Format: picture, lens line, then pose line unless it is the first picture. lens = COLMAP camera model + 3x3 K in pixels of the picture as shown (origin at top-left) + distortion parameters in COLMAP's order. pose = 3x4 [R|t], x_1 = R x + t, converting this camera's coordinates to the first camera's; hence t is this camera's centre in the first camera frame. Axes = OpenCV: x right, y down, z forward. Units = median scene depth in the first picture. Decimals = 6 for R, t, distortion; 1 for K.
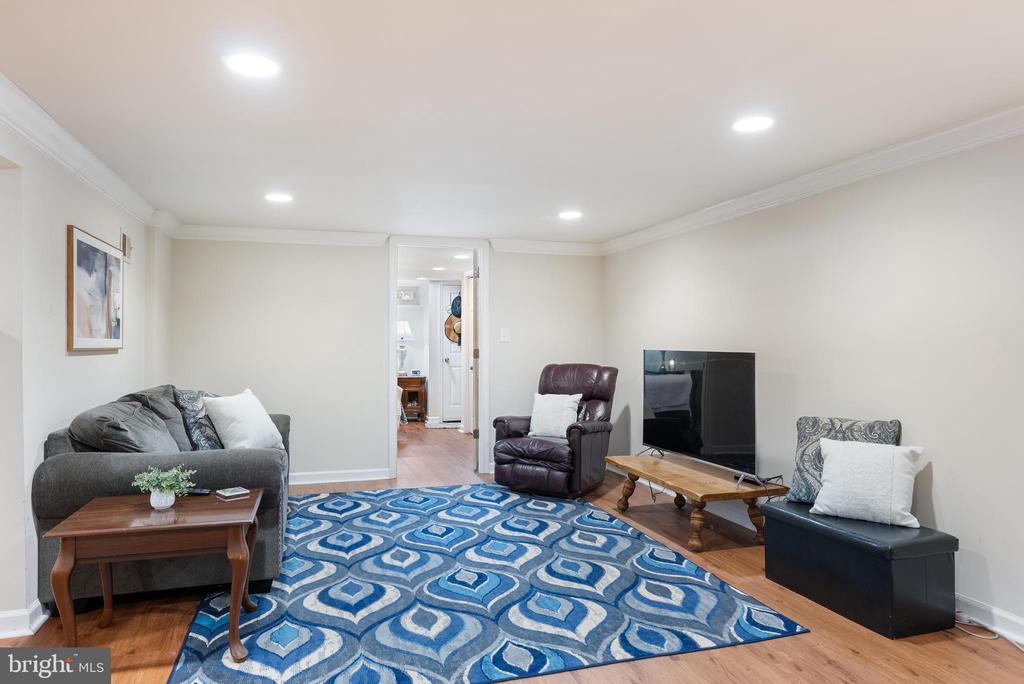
lens RADIAL K [[645.1, 0, 512.0], [0, 645.1, 342.0], [0, 0, 1]] dist [0.000793, 0.000607]
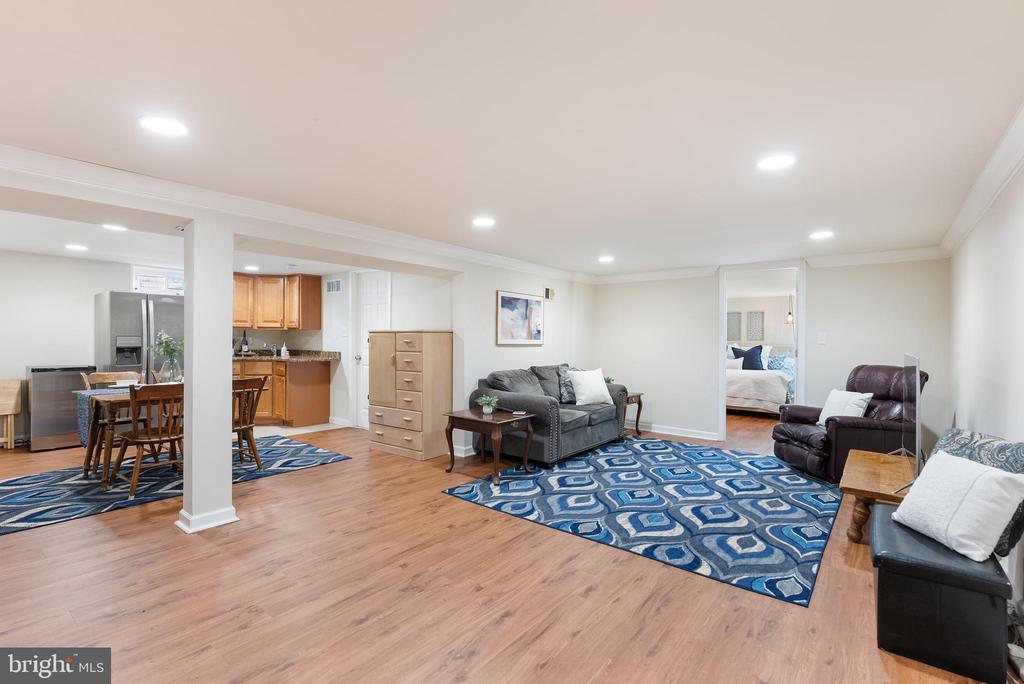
lens RADIAL K [[473.0, 0, 511.9], [0, 473.0, 336.3], [0, 0, 1]] dist [0.000157, 0.000579]
pose [[0.558848, 0.000775, -0.829270, 0.703164], [-0.009075, 0.999945, -0.005181, -0.008602], [0.829221, 0.010420, 0.558824, 0.094373]]
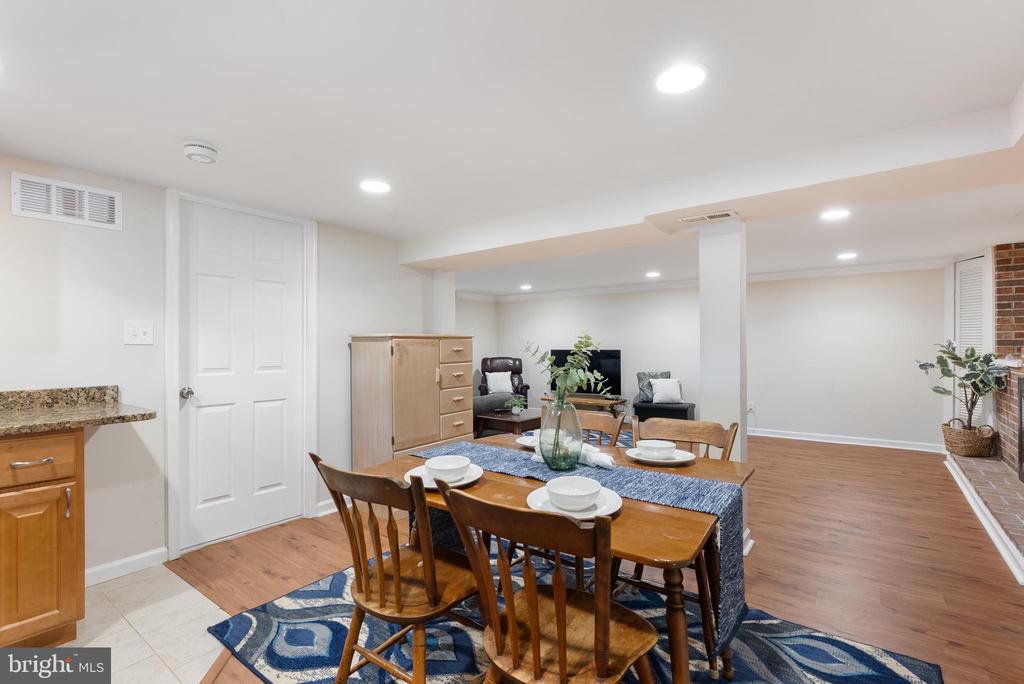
lens RADIAL K [[461.5, 0, 529.0], [0, 461.5, 342.0], [0, 0, 1]] dist [-0.001367, -0.000124]
pose [[0.808238, -0.001694, 0.588853, -0.849370], [0.004415, 0.999985, -0.003184, -0.010282], [-0.588839, 0.005173, 0.808234, -0.270742]]
